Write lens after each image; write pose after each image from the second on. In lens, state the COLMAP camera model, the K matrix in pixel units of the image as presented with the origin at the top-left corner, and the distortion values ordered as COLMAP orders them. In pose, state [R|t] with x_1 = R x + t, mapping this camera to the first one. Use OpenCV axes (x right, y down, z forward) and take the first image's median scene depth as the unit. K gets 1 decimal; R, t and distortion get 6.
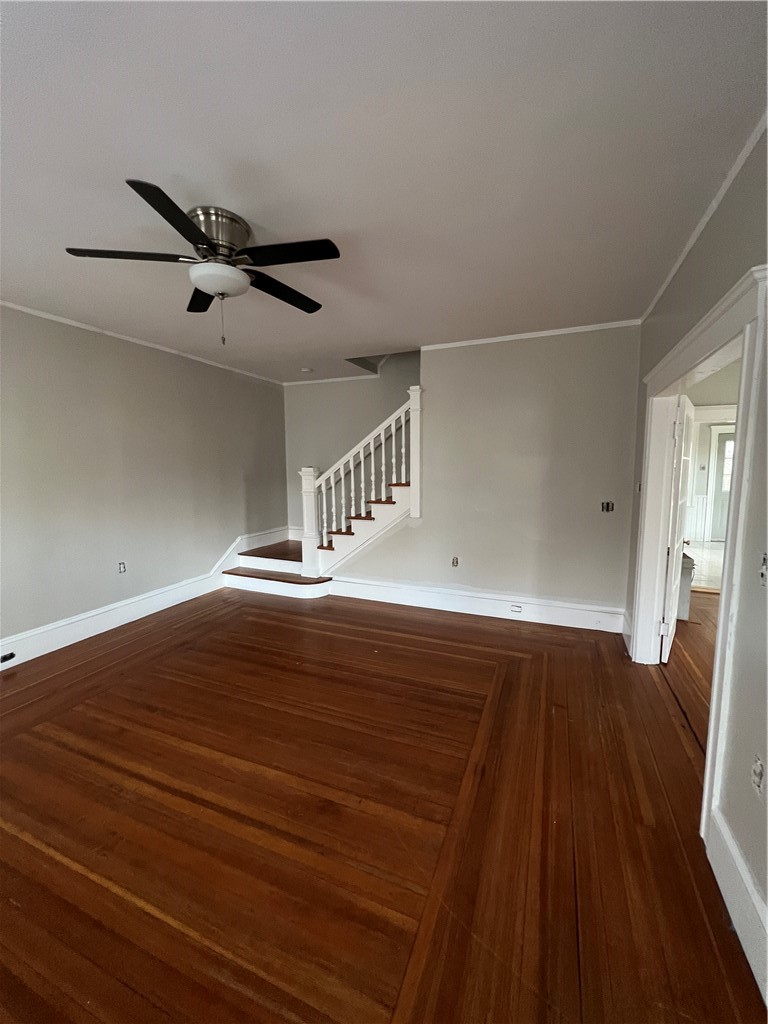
lens RADIAL K [[410.0, 0, 387.6], [0, 410.0, 510.9], [0, 0, 1]] dist [-0.004341, 0.000954]
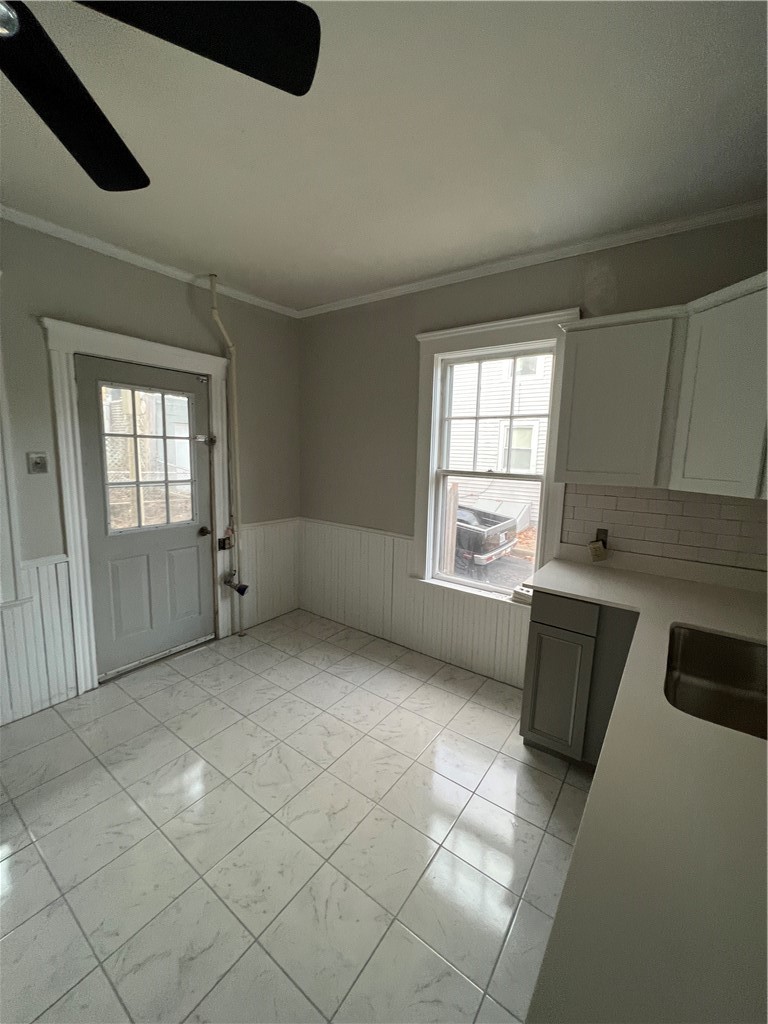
lens RADIAL K [[410.0, 0, 389.0], [0, 410.0, 510.0], [0, 0, 1]] dist [-0.004341, 0.000954]
pose [[0.223645, -0.120540, 0.967188, 0.538507], [0.070647, 0.991718, 0.107261, -0.086374], [-0.972107, 0.044341, 0.230309, 0.687558]]
